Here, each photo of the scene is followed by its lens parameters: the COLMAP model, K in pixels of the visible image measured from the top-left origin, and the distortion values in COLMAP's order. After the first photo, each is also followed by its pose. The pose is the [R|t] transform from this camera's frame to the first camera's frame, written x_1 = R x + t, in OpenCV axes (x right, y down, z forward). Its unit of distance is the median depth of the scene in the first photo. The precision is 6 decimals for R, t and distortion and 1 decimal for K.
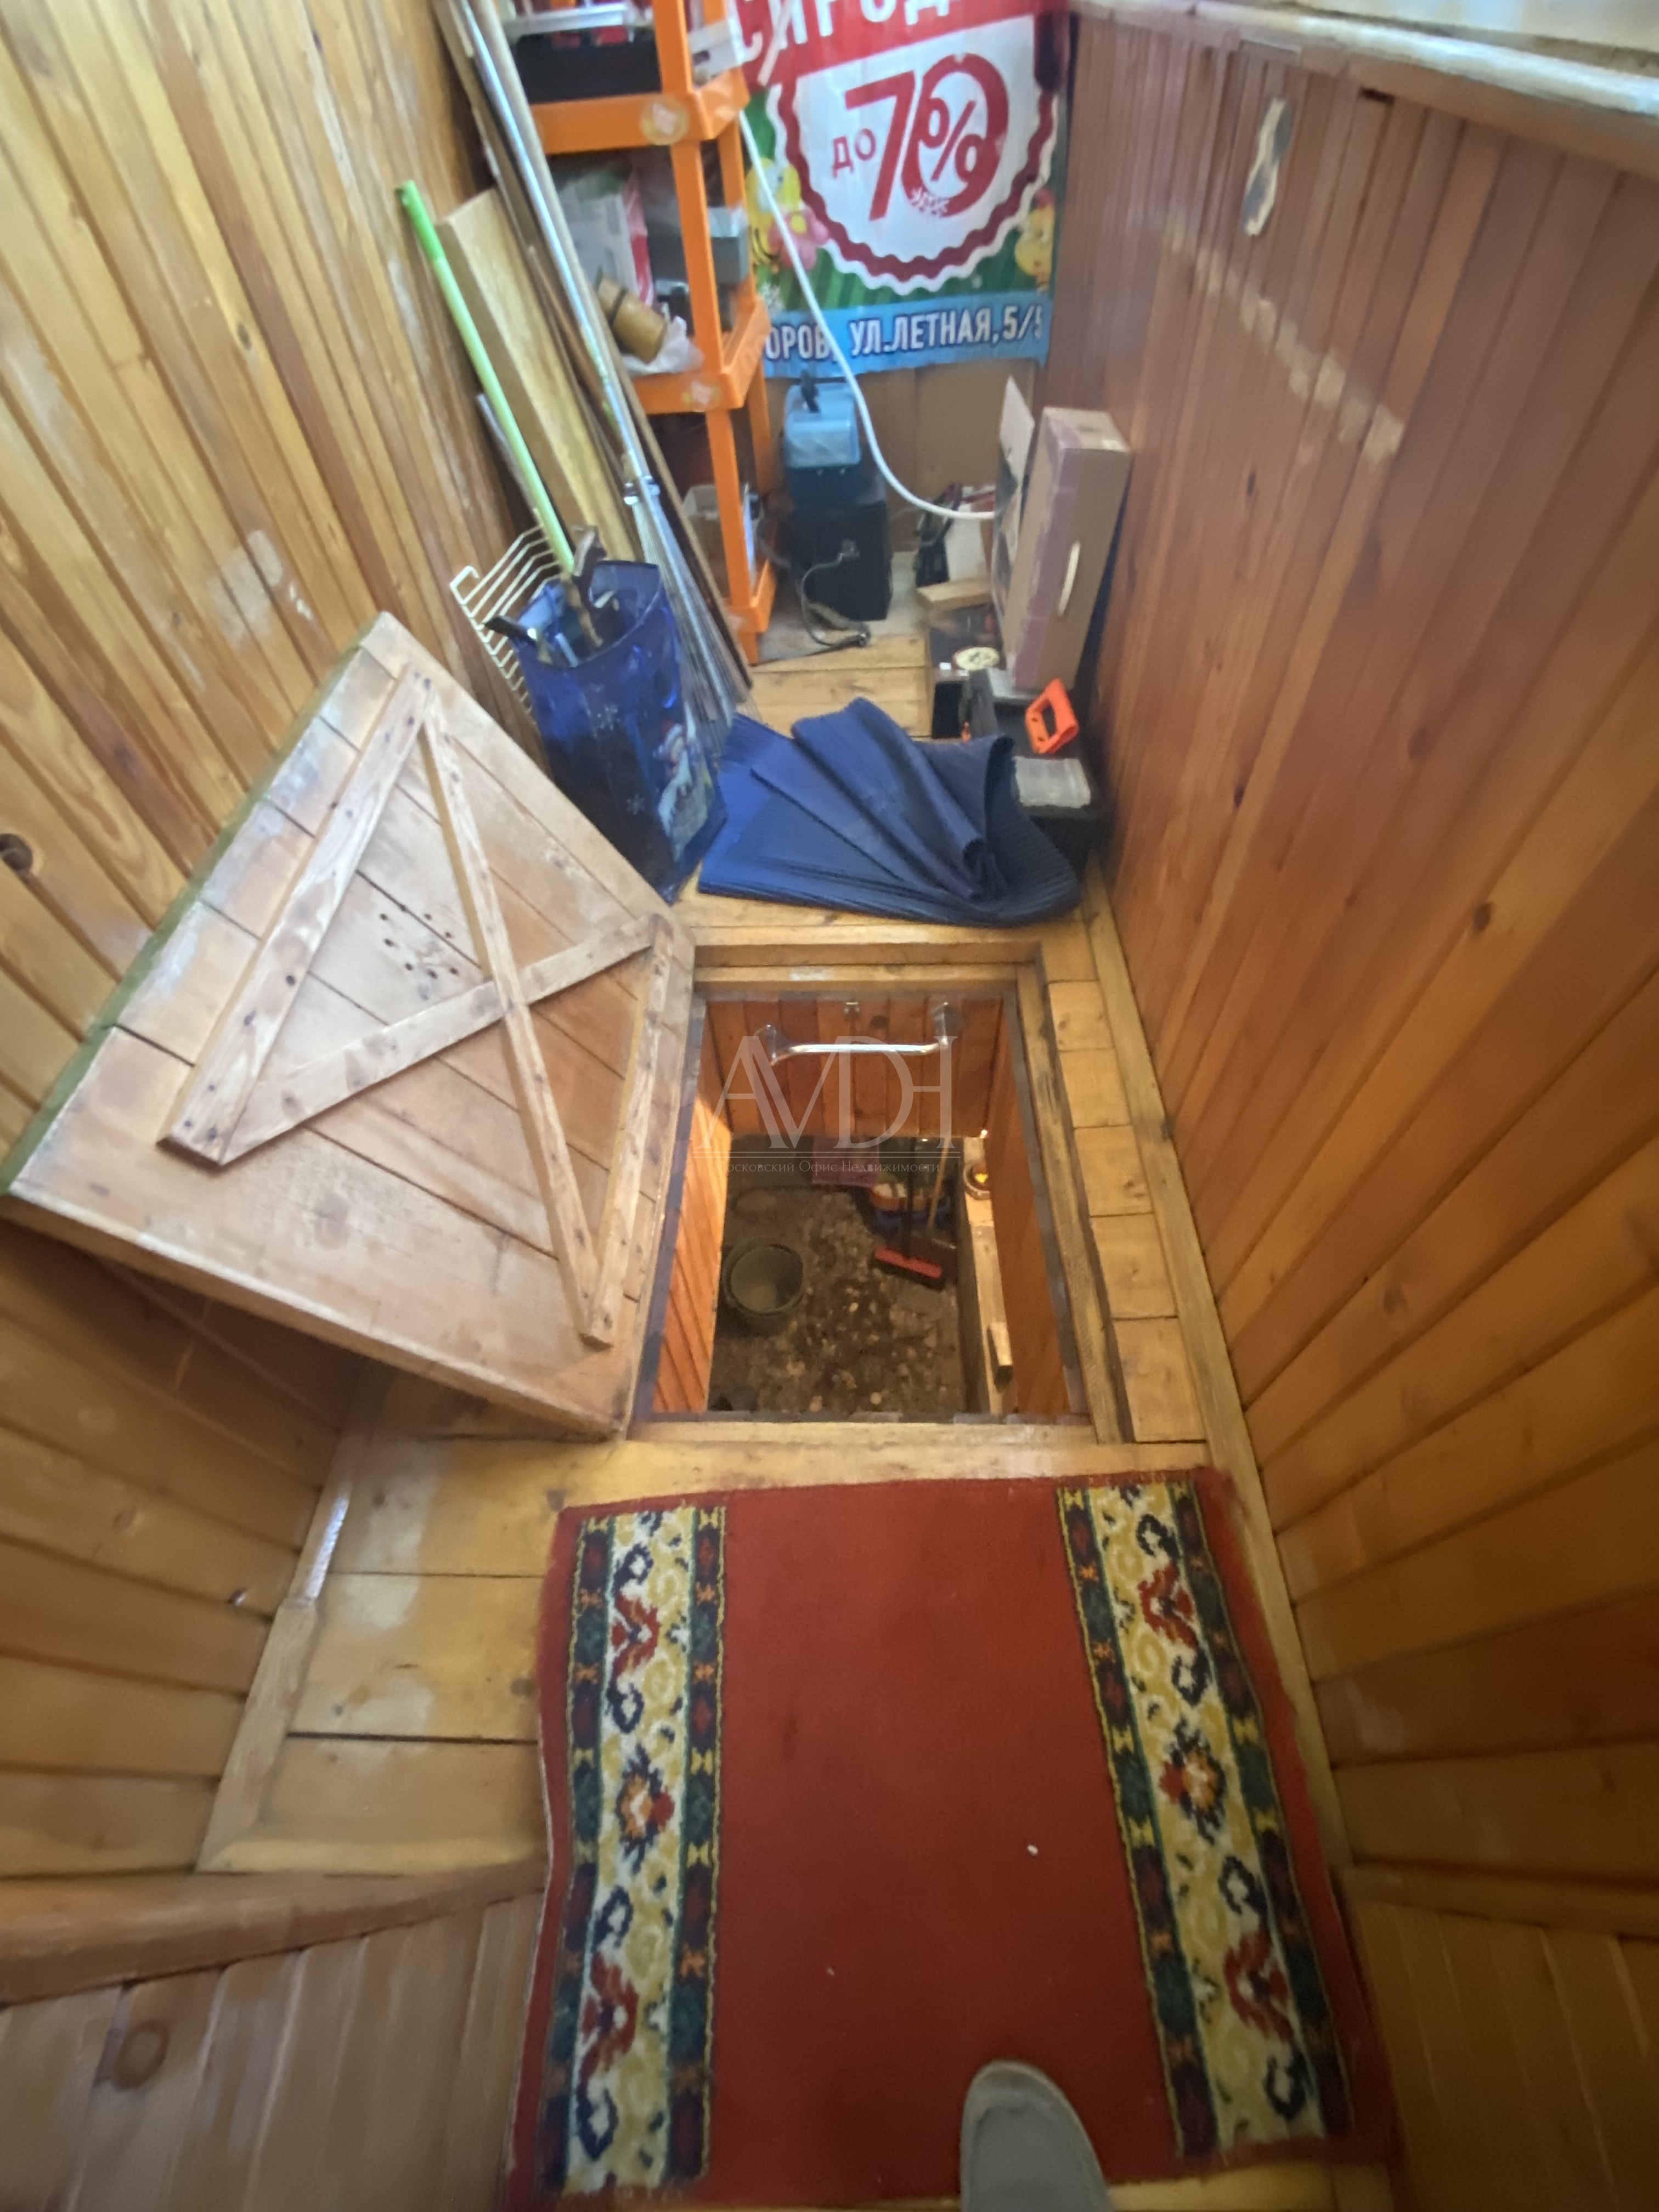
lens RADIAL K [[893.2, 0, 831.3], [0, 893.2, 1109.1], [0, 0, 1]] dist [0.011274, -0.016338]
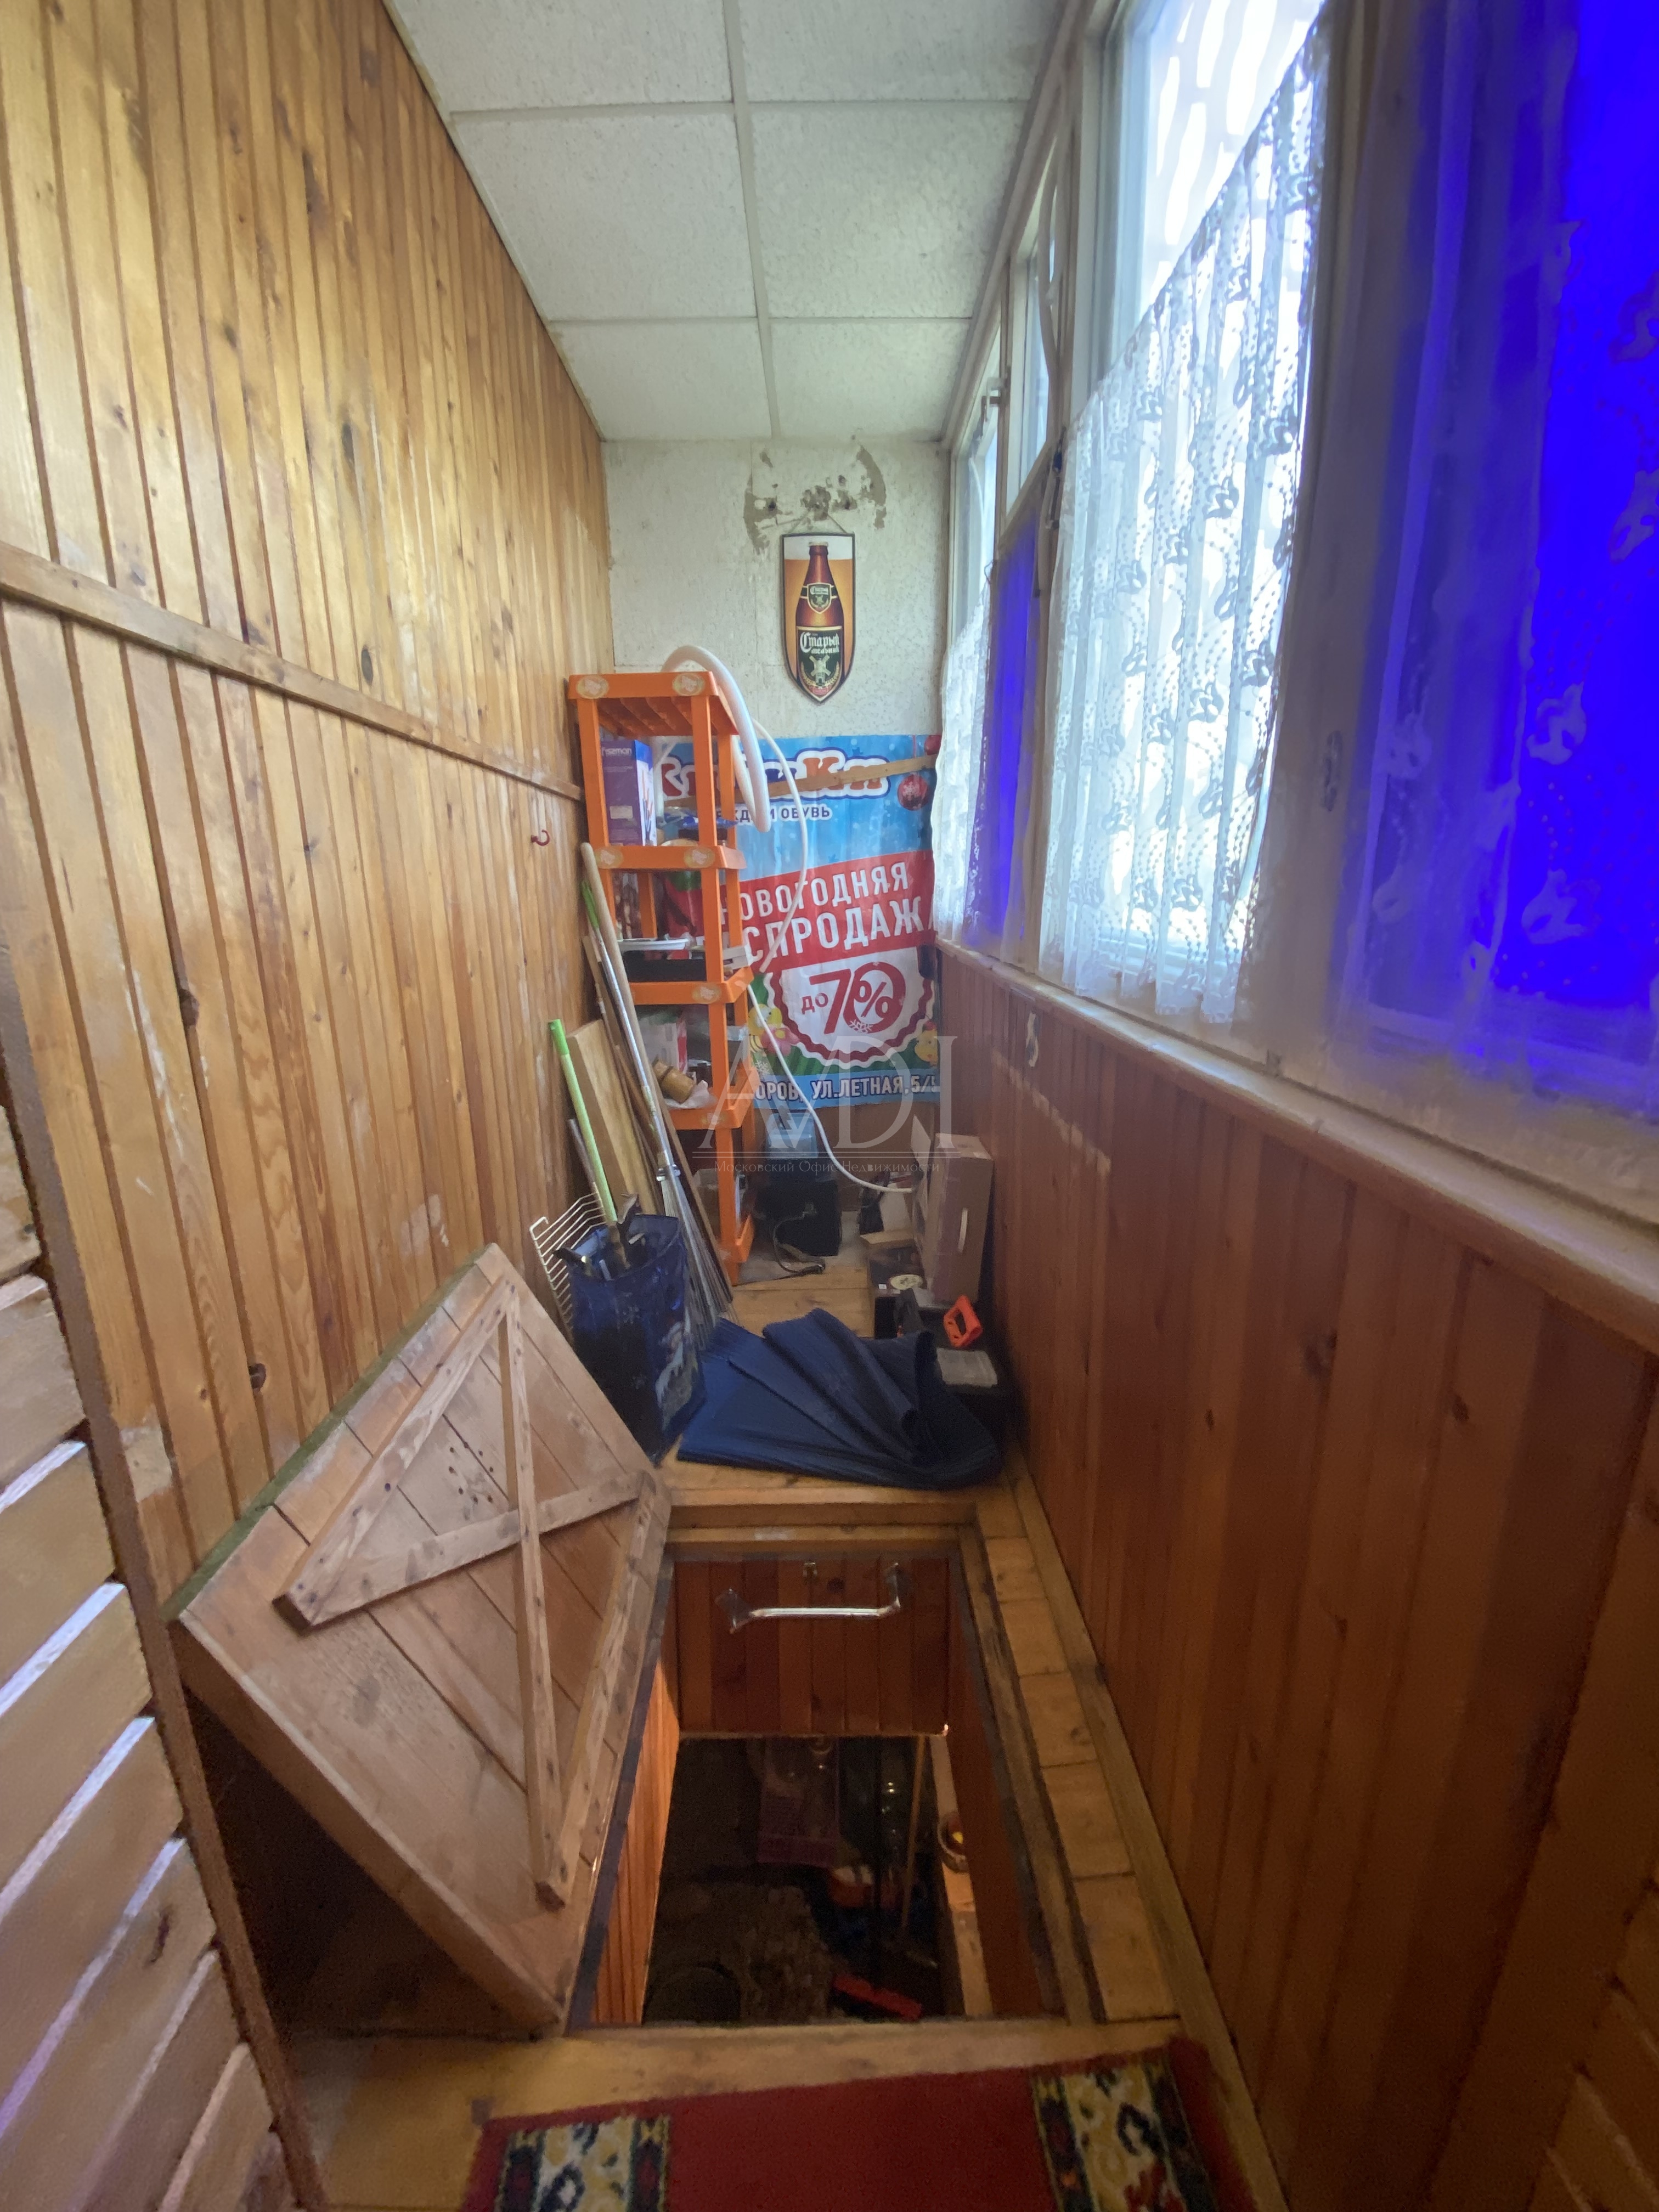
lens RADIAL K [[893.2, 0, 840.7], [0, 893.2, 1111.0], [0, 0, 1]] dist [0.011274, -0.016338]
pose [[0.998410, 0.022299, 0.051779, -0.010551], [0.014312, 0.788116, -0.615361, 0.144699], [-0.054530, 0.615123, 0.786543, -0.249370]]
